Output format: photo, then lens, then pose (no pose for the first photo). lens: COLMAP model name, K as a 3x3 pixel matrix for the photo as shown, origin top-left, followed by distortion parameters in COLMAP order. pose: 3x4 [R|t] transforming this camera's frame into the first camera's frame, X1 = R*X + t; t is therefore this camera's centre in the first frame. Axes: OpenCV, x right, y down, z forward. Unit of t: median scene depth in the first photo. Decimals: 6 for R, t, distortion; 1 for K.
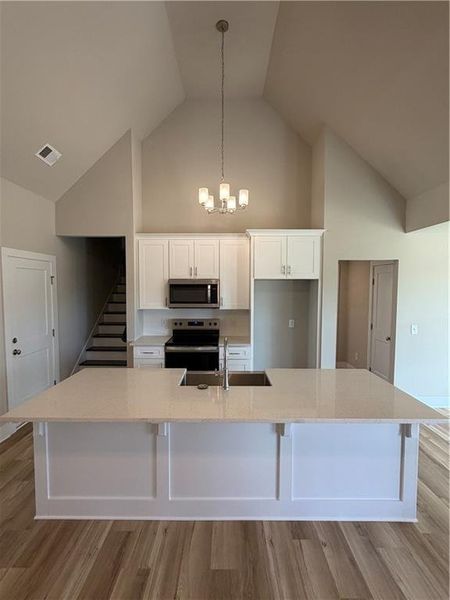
lens RADIAL K [[283.2, 0, 225.0], [0, 283.2, 300.0], [0, 0, 1]] dist [0.001391, -0.000086]
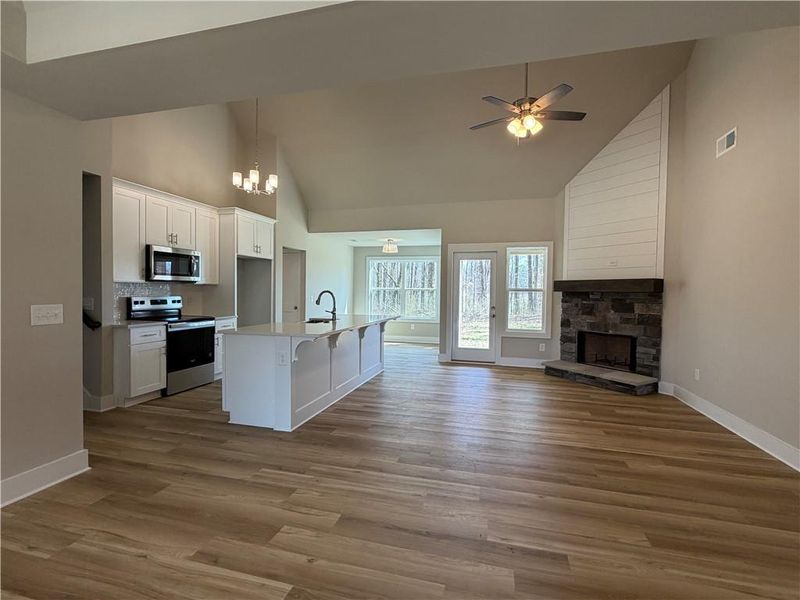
lens RADIAL K [[379.3, 0, 401.0], [0, 379.3, 301.5], [0, 0, 1]] dist [0.001721, -0.000148]
pose [[0.248396, -0.024114, 0.968358, -1.116628], [0.035666, 0.999240, 0.015734, 0.101331], [-0.968002, 0.030629, 0.249067, 0.055121]]
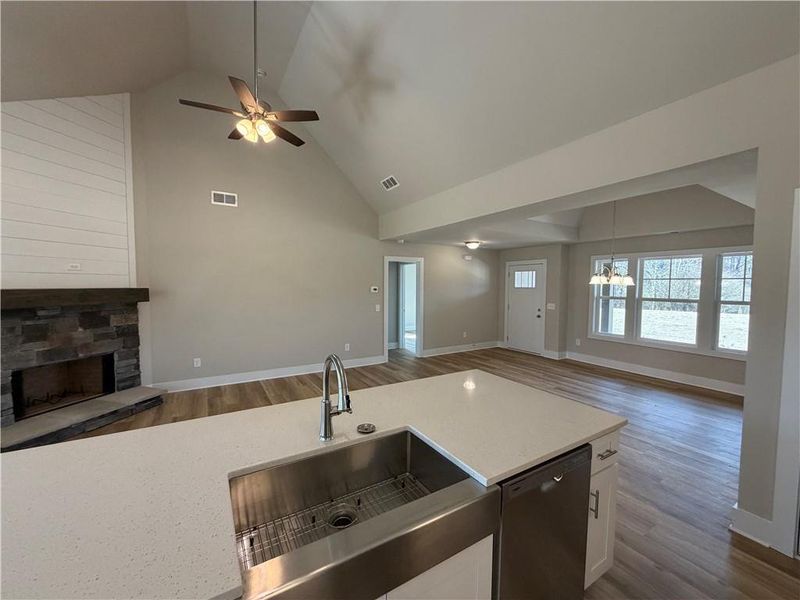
lens RADIAL K [[318.9, 0, 397.8], [0, 318.9, 300.8], [0, 0, 1]] dist [-0.000729, -0.000288]
pose [[-0.854892, 0.019619, -0.518435, 0.110156], [-0.033936, 0.995030, 0.093614, -0.009218], [0.517695, 0.097623, -0.849977, 0.887075]]
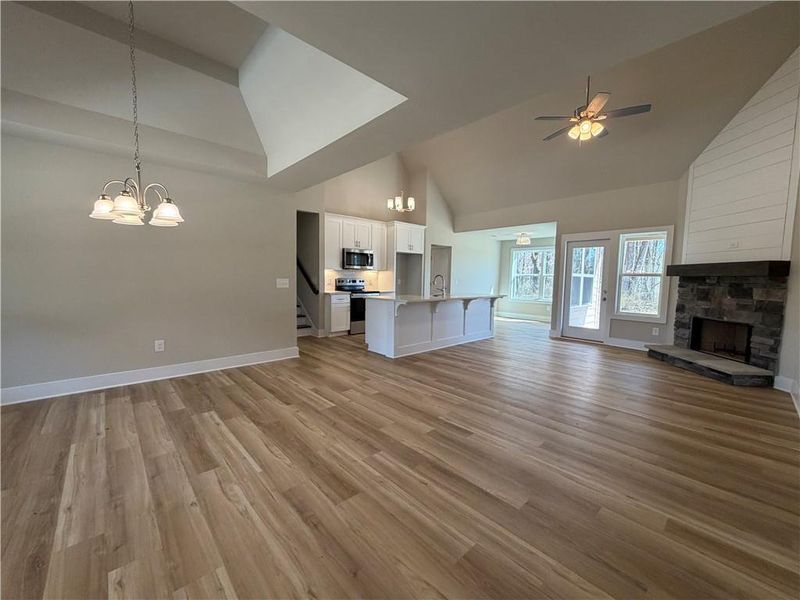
lens RADIAL K [[321.9, 0, 399.9], [0, 321.9, 301.1], [0, 0, 1]] dist [-0.000342, -0.000148]
pose [[0.730133, -0.040151, 0.682124, -1.154532], [0.017340, 0.999039, 0.040245, 0.137050], [-0.683085, -0.017557, 0.730128, -0.380329]]
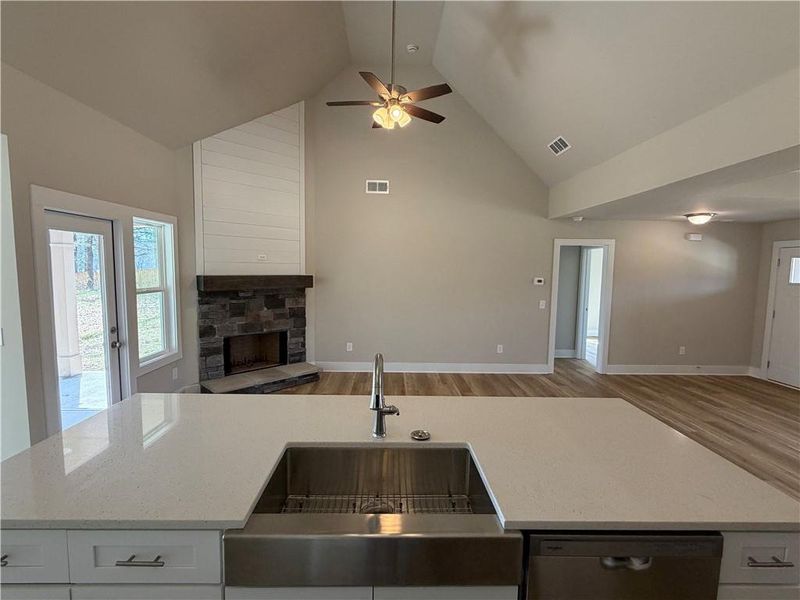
lens RADIAL K [[377.6, 0, 399.2], [0, 377.6, 301.1], [0, 0, 1]] dist [0.001391, -0.000086]
pose [[-0.999329, -0.016983, -0.032446, -0.005932], [-0.021299, 0.990249, 0.137673, -0.029161], [0.029791, 0.138272, -0.989946, 0.958792]]
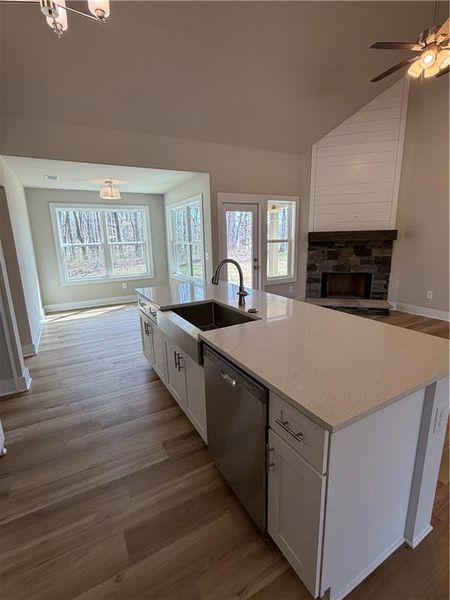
lens RADIAL K [[283.2, 0, 225.0], [0, 283.2, 300.0], [0, 0, 1]] dist [0.001391, -0.000086]
pose [[-0.494728, -0.181578, 0.849867, -0.472247], [0.065599, 0.967336, 0.244863, 0.018925], [-0.866568, 0.176891, -0.466657, 0.861980]]
